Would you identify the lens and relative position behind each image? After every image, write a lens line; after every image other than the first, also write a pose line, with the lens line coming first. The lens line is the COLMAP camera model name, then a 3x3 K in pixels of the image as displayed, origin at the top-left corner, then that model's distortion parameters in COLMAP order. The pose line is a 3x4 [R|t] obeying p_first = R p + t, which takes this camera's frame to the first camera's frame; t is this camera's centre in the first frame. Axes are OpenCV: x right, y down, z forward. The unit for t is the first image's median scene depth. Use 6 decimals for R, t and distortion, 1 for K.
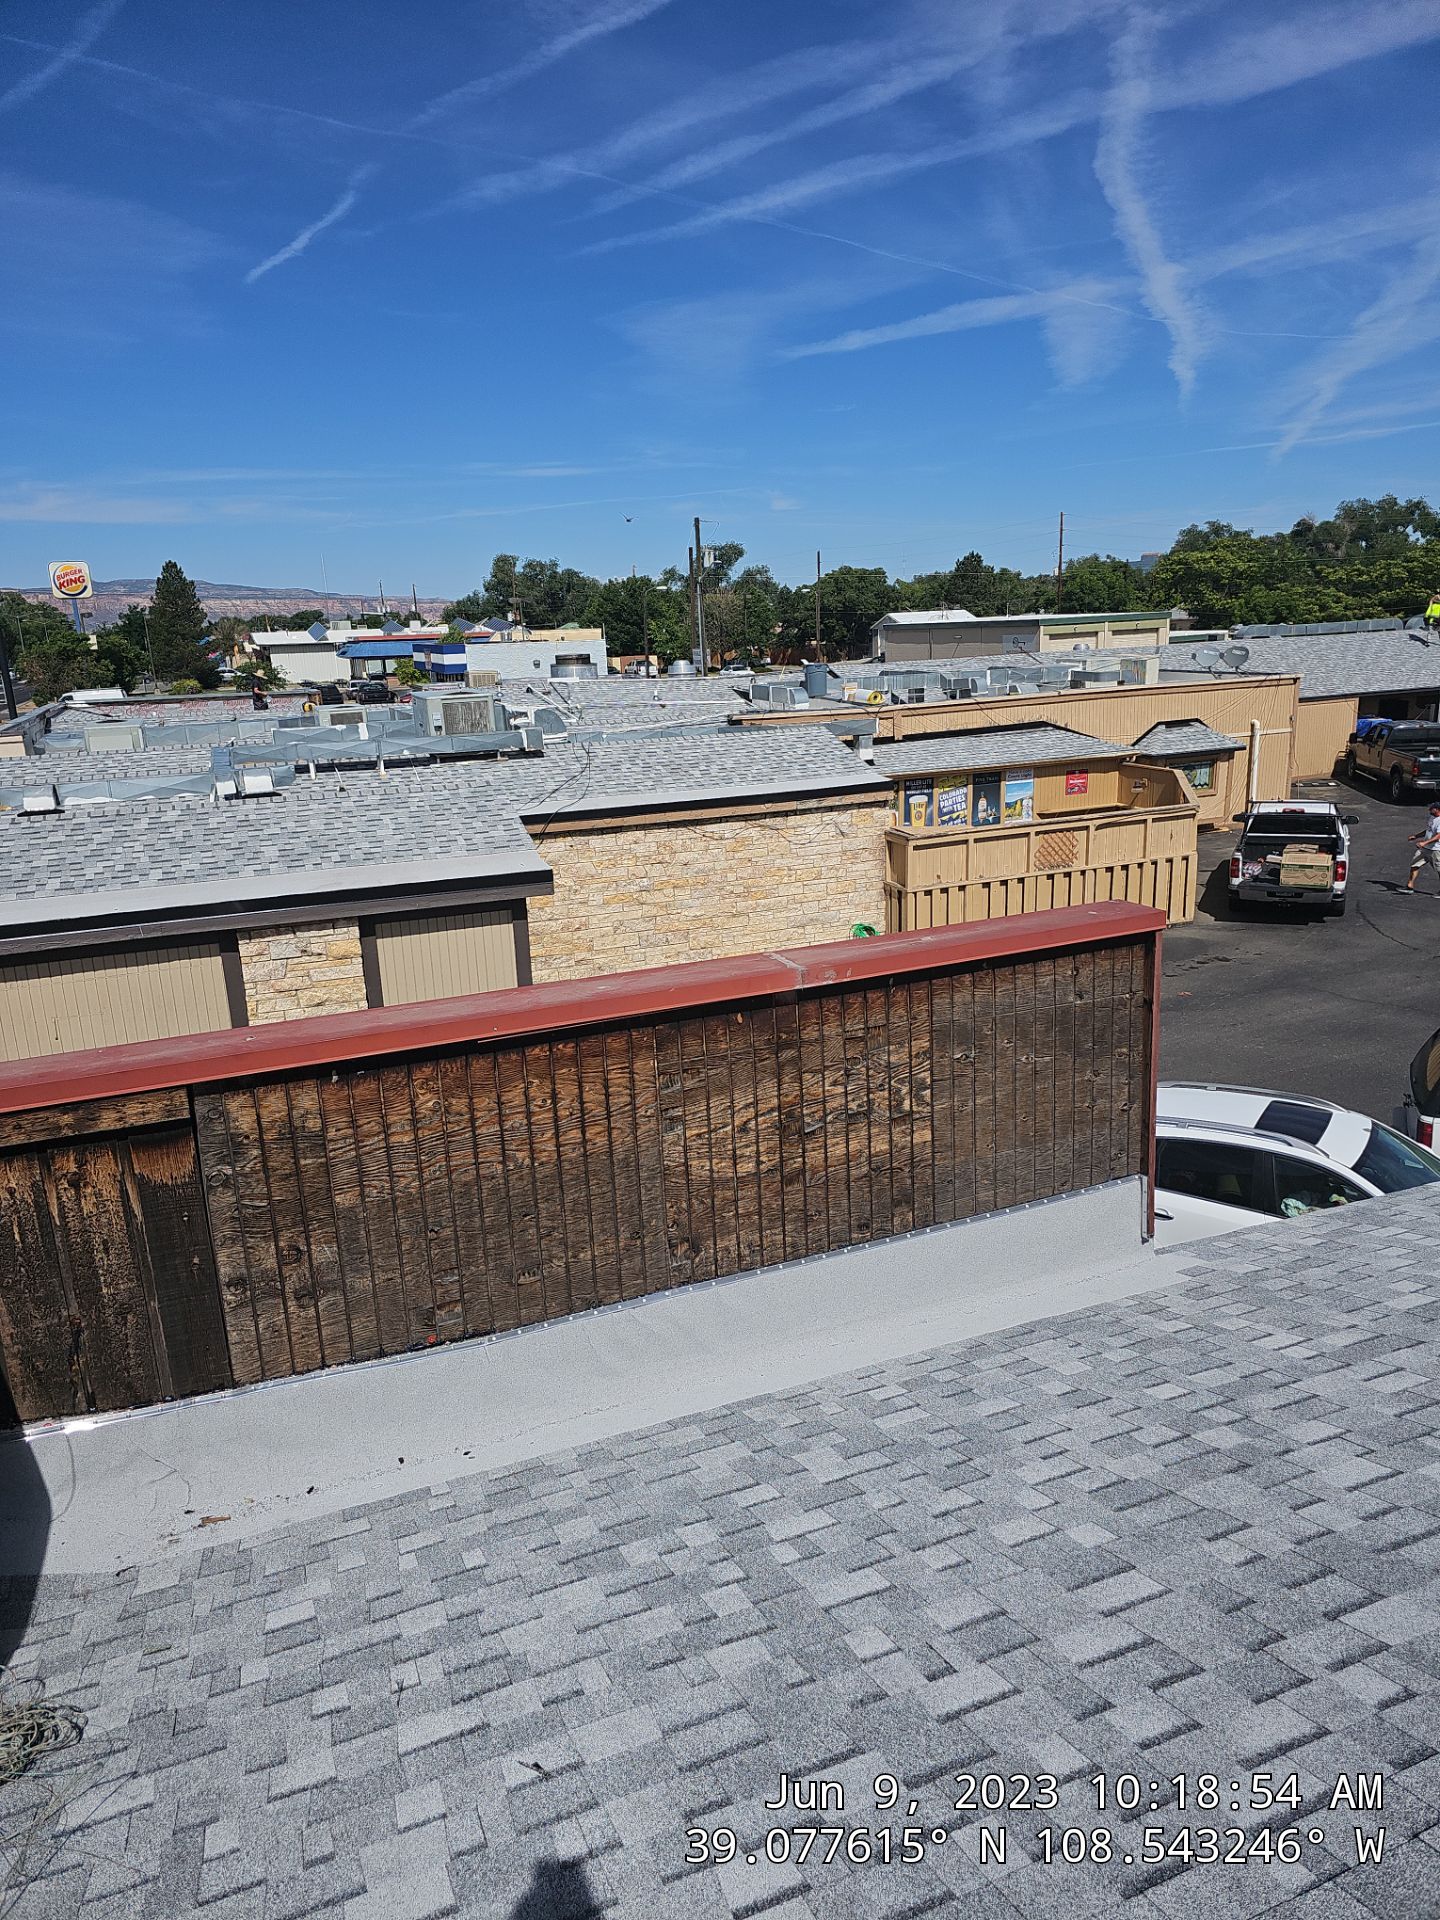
lens RADIAL K [[1267.1, 0, 717.7], [0, 1267.1, 952.2], [0, 0, 1]] dist [0.059463, -0.051883]
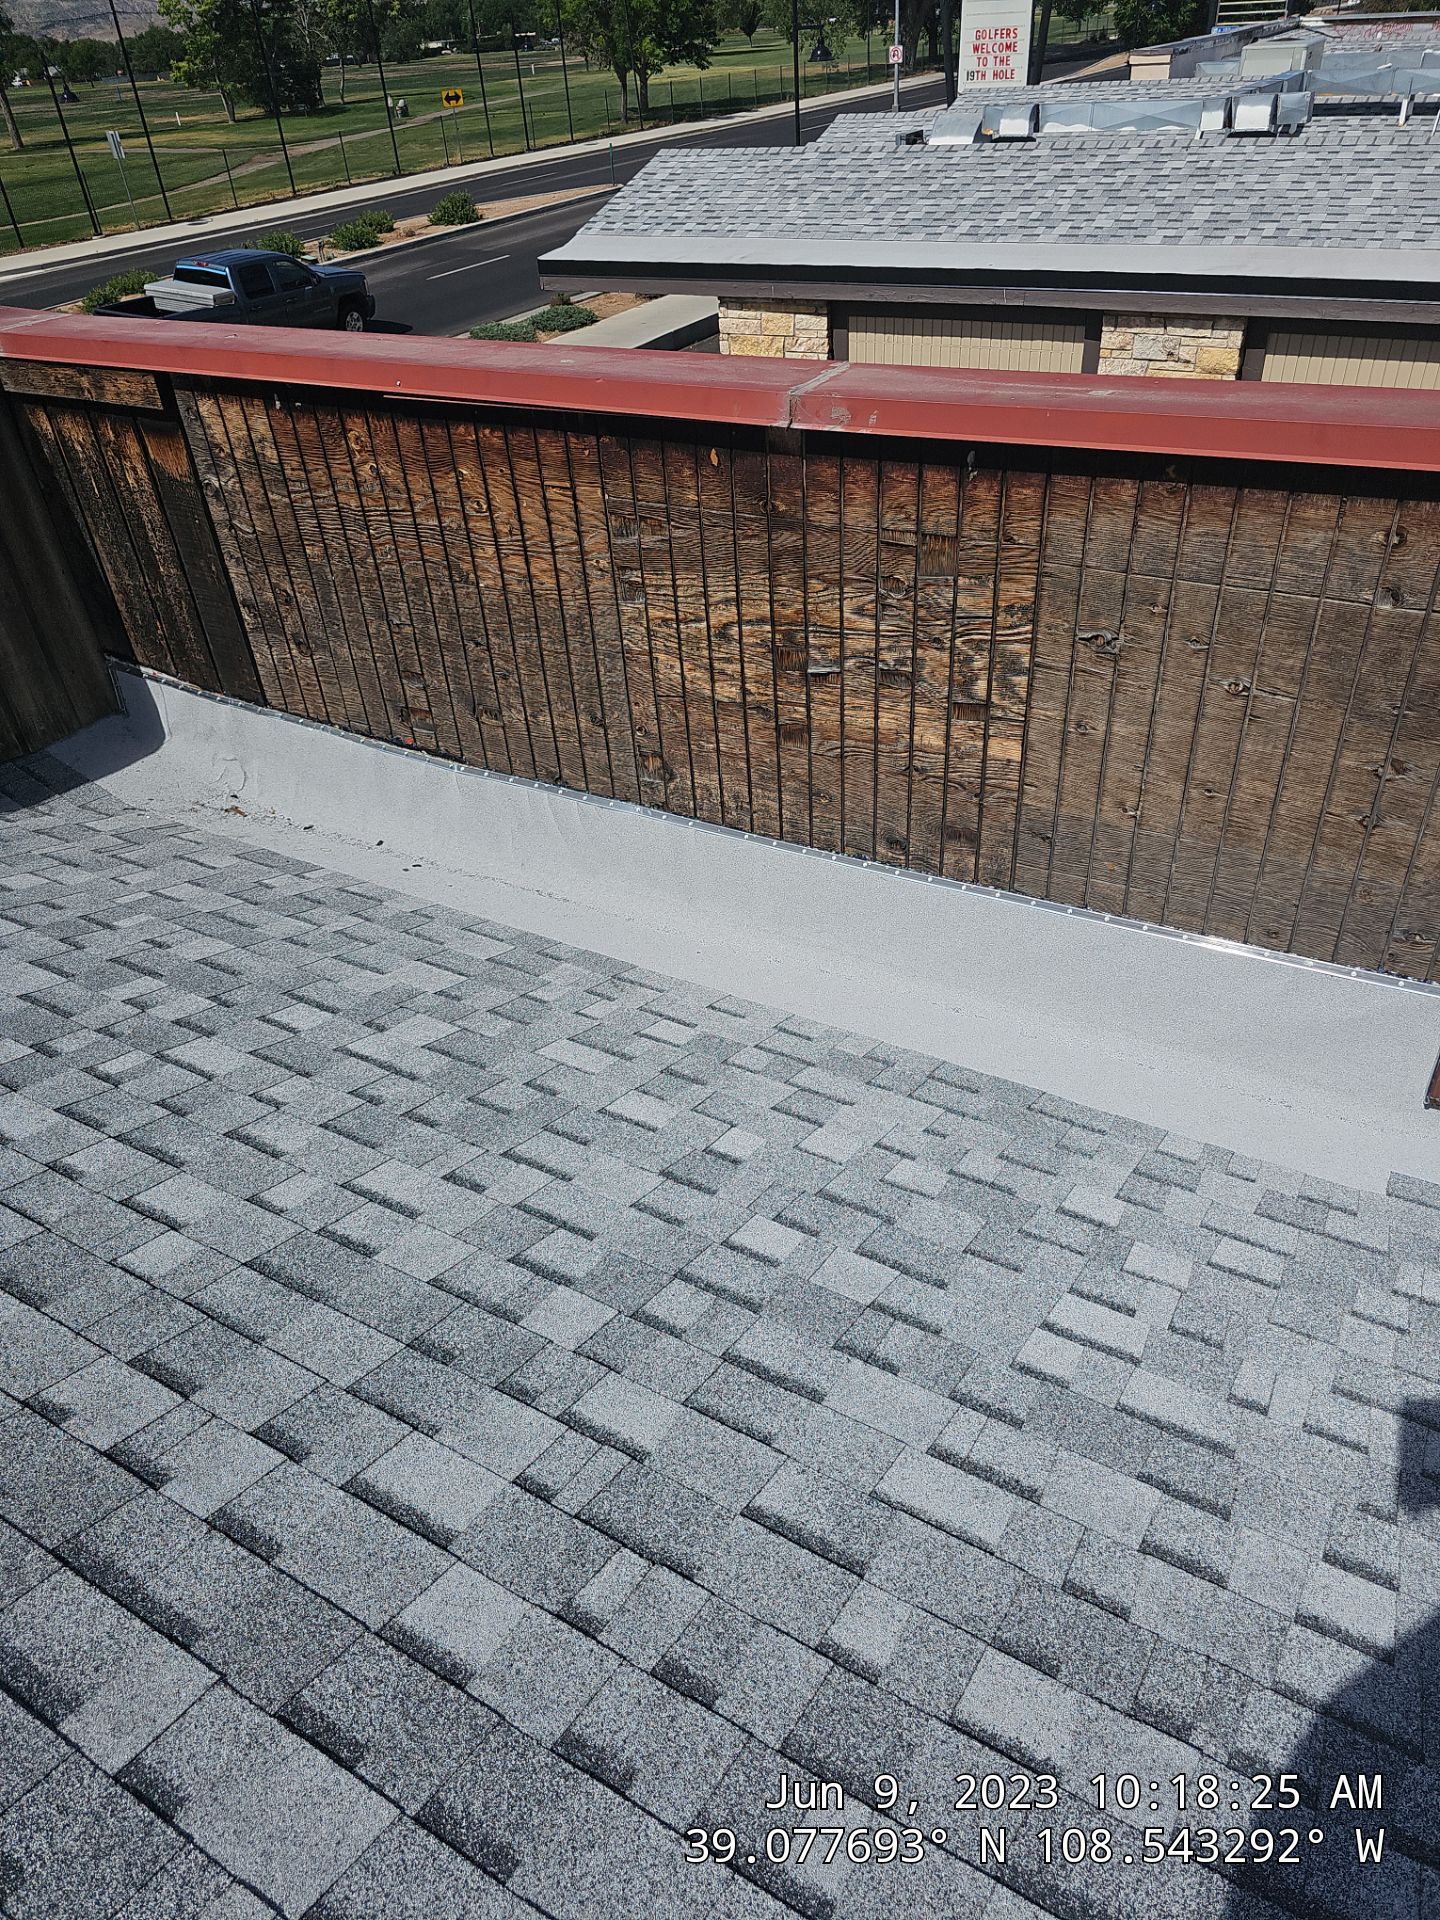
lens RADIAL K [[1267.1, 0, 720.8], [0, 1267.1, 957.2], [0, 0, 1]] dist [0.059463, -0.051883]
pose [[0.617615, 0.469001, -0.631340, 0.539937], [-0.164858, 0.862108, 0.479157, -0.039913], [0.769008, -0.191853, 0.609769, 0.545587]]
